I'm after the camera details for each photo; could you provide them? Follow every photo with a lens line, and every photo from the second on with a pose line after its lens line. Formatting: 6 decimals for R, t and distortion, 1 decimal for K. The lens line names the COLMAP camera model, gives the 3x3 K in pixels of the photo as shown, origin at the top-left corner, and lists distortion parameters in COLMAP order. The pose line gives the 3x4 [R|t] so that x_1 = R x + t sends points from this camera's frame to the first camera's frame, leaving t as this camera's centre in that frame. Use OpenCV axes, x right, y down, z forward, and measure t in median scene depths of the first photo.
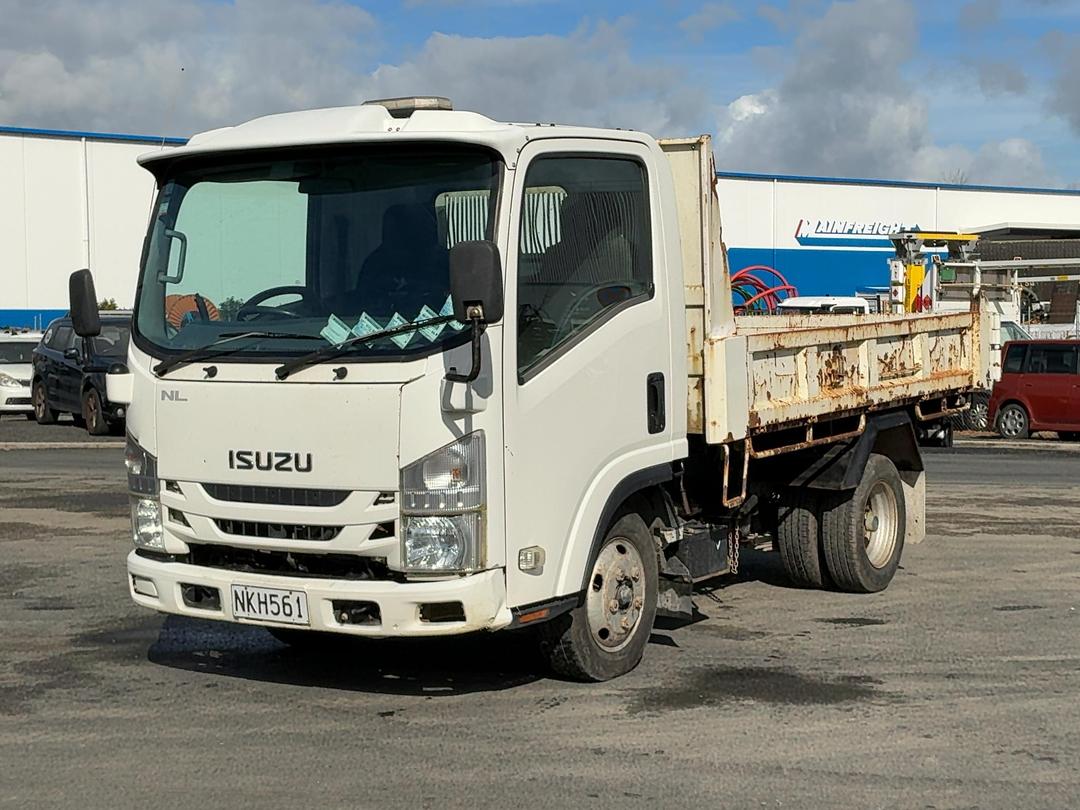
lens RADIAL K [[1781.9, 0, 540.0], [0, 1781.9, 405.0], [0, 0, 1]] dist [0.116508, -0.088660]
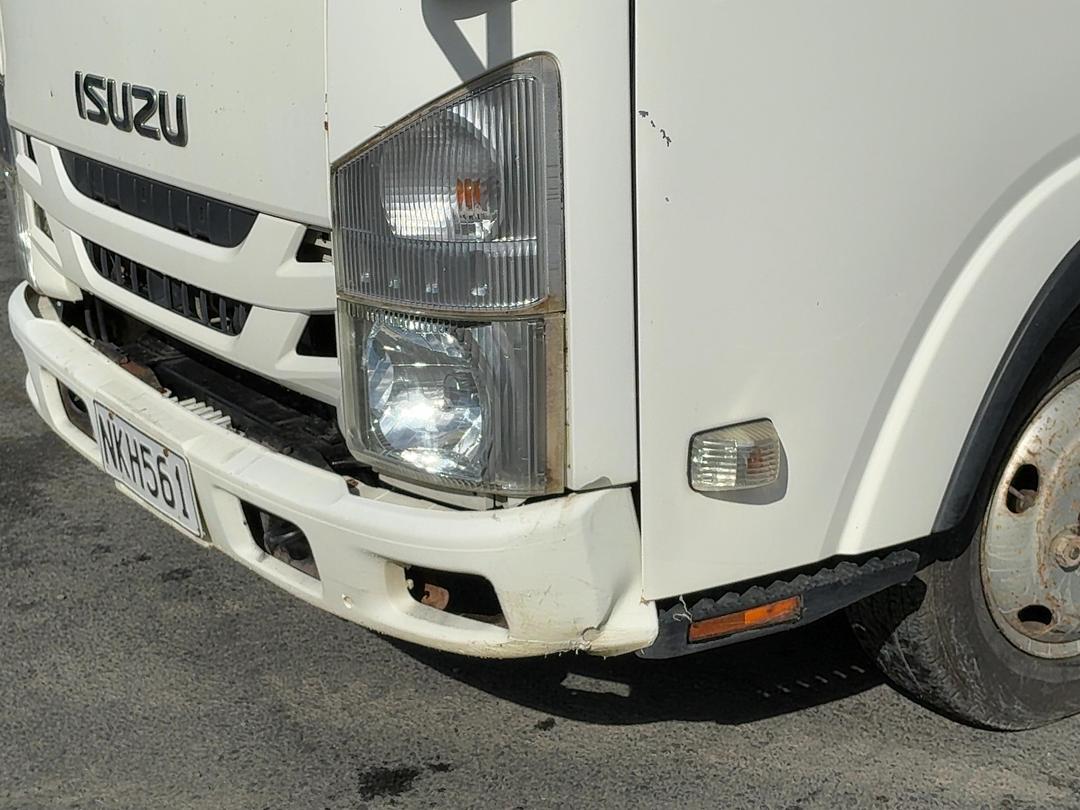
lens RADIAL K [[1781.9, 0, 540.0], [0, 1781.9, 405.0], [0, 0, 1]] dist [0.116508, -0.088660]
pose [[0.915220, 0.115526, -0.386039, 0.087610], [-0.020066, 0.969899, 0.242681, -0.002002], [0.402455, -0.214360, 0.889989, 0.698543]]
